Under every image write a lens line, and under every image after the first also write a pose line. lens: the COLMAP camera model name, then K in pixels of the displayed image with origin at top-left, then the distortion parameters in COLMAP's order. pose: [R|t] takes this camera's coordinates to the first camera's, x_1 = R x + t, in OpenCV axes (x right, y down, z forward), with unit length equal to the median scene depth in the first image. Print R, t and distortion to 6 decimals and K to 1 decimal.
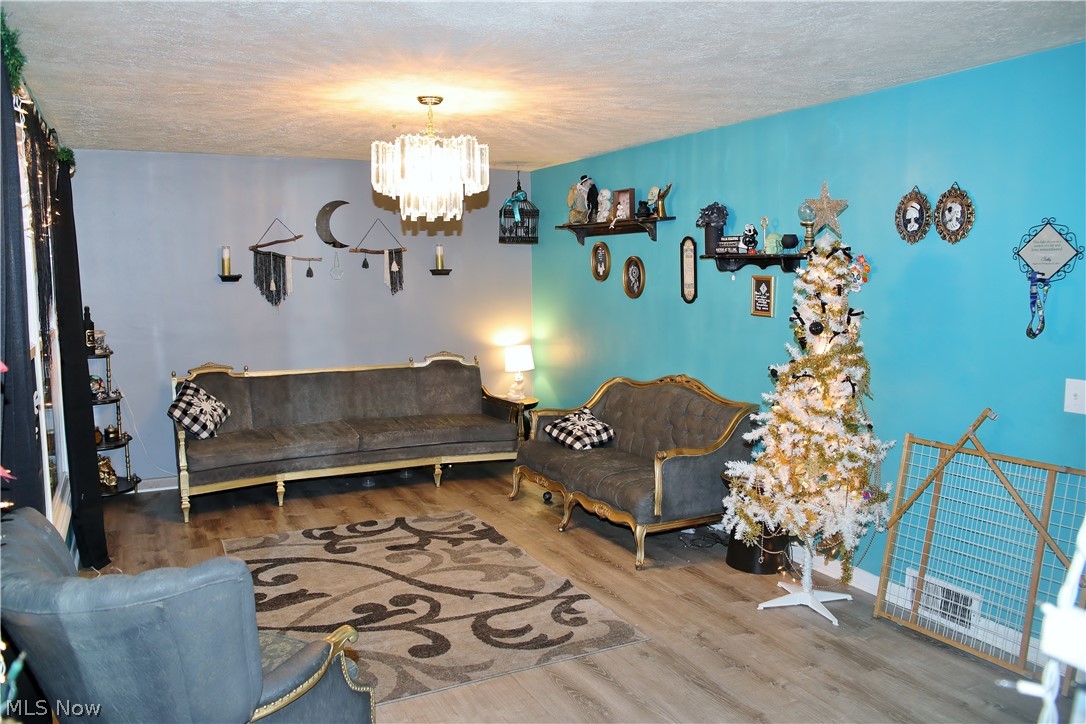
lens RADIAL K [[837.0, 0, 540.7], [0, 837.0, 356.0], [0, 0, 1]] dist [-0.092704, 0.001123]
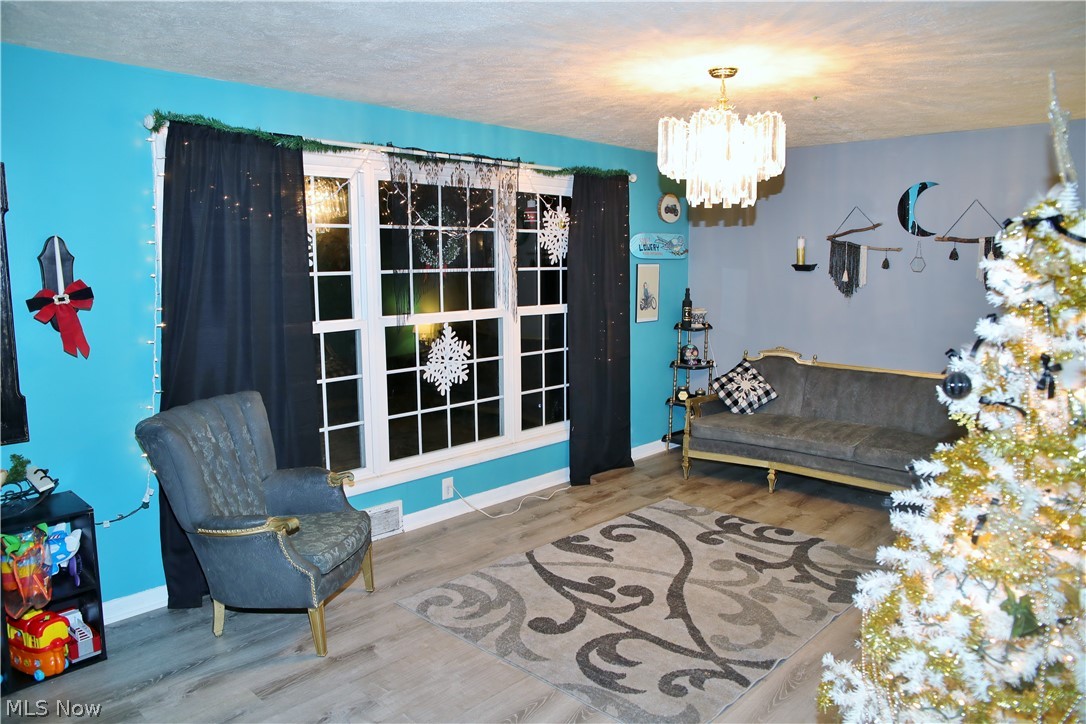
lens RADIAL K [[772.5, 0, 542.1], [0, 772.5, 367.6], [0, 0, 1]] dist [-0.055440, 0.000025]
pose [[0.312064, 0.136301, -0.940233, 0.532911], [-0.099719, 0.988888, 0.110257, -0.054036], [0.944813, 0.059351, 0.322188, 0.482240]]
